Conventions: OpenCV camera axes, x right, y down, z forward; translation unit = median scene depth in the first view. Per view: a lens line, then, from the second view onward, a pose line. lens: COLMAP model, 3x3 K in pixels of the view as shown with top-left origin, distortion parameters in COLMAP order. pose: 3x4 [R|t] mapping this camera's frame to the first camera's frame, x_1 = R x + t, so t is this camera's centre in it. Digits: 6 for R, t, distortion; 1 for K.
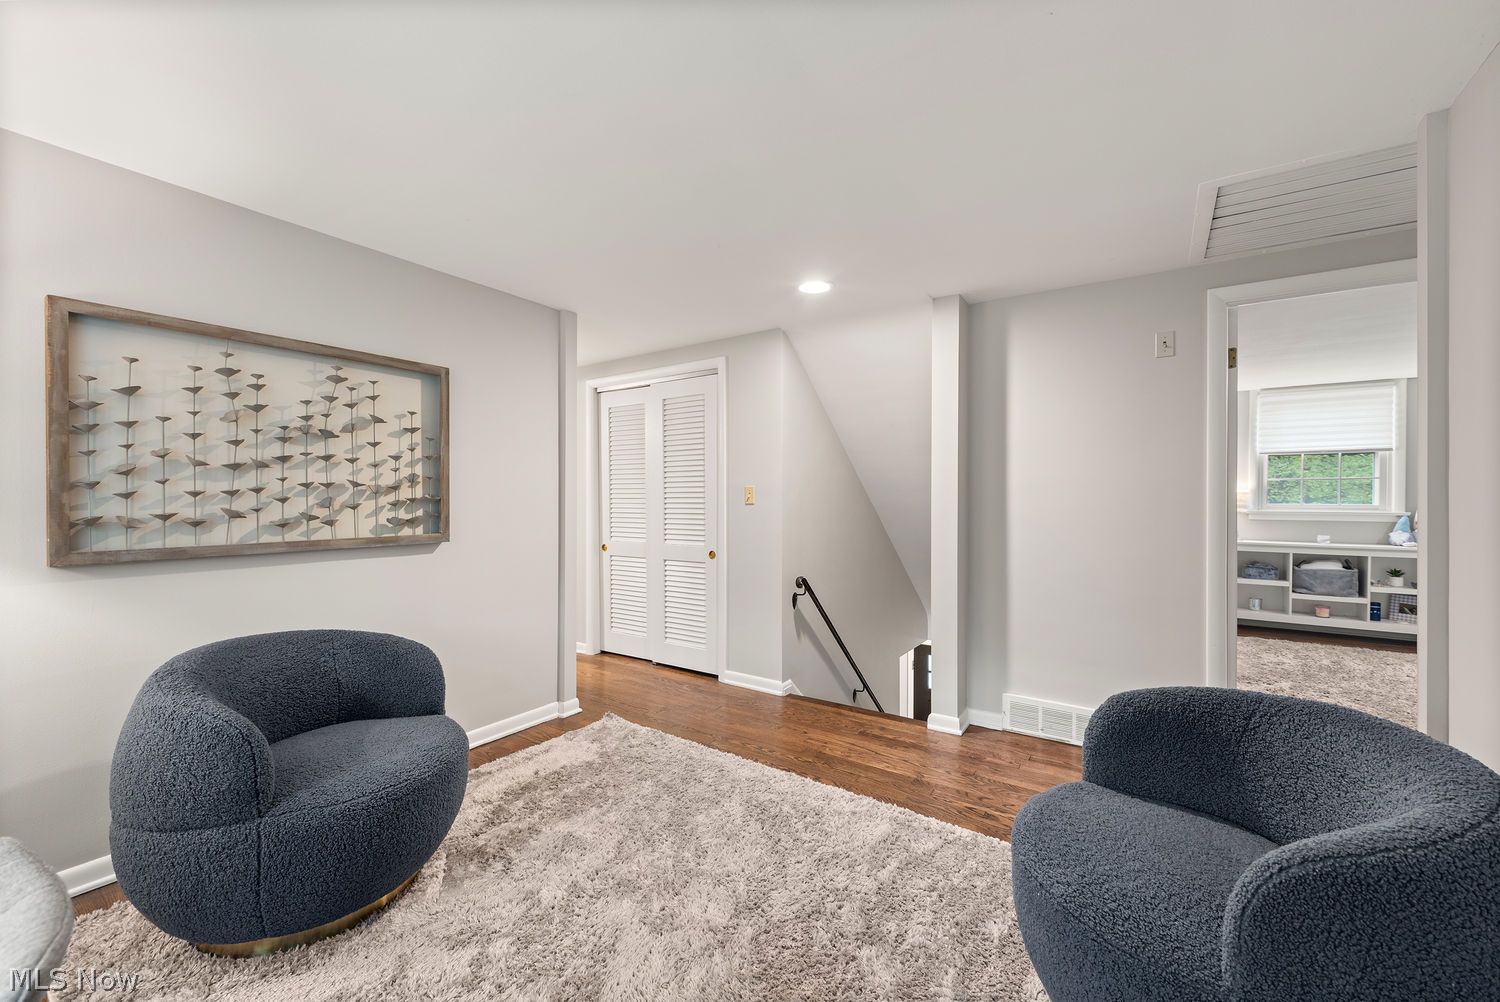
lens RADIAL K [[596.5, 0, 750.5], [0, 596.5, 497.6], [0, 0, 1]] dist [0.009617, -0.002386]
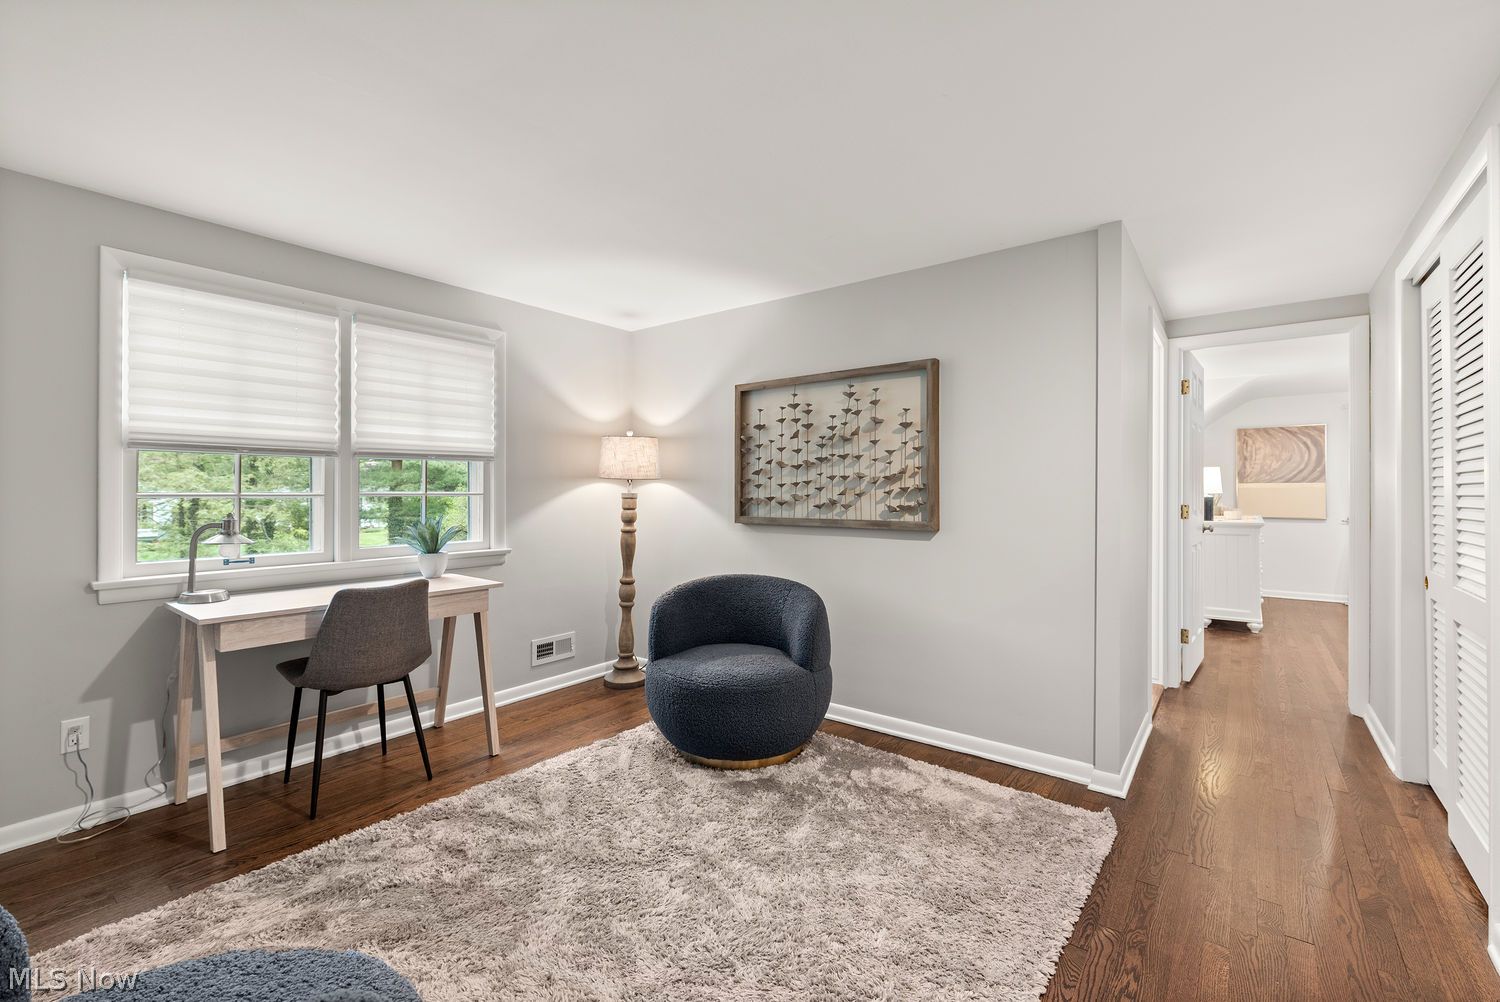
lens RADIAL K [[626.8, 0, 749.9], [0, 626.8, 493.3], [0, 0, 1]] dist [0.012290, -0.004482]
pose [[-0.064426, -0.001083, -0.997922, 0.699023], [-0.003141, 0.999995, -0.000883, 0.016037], [0.997918, 0.003077, -0.064429, 0.930561]]
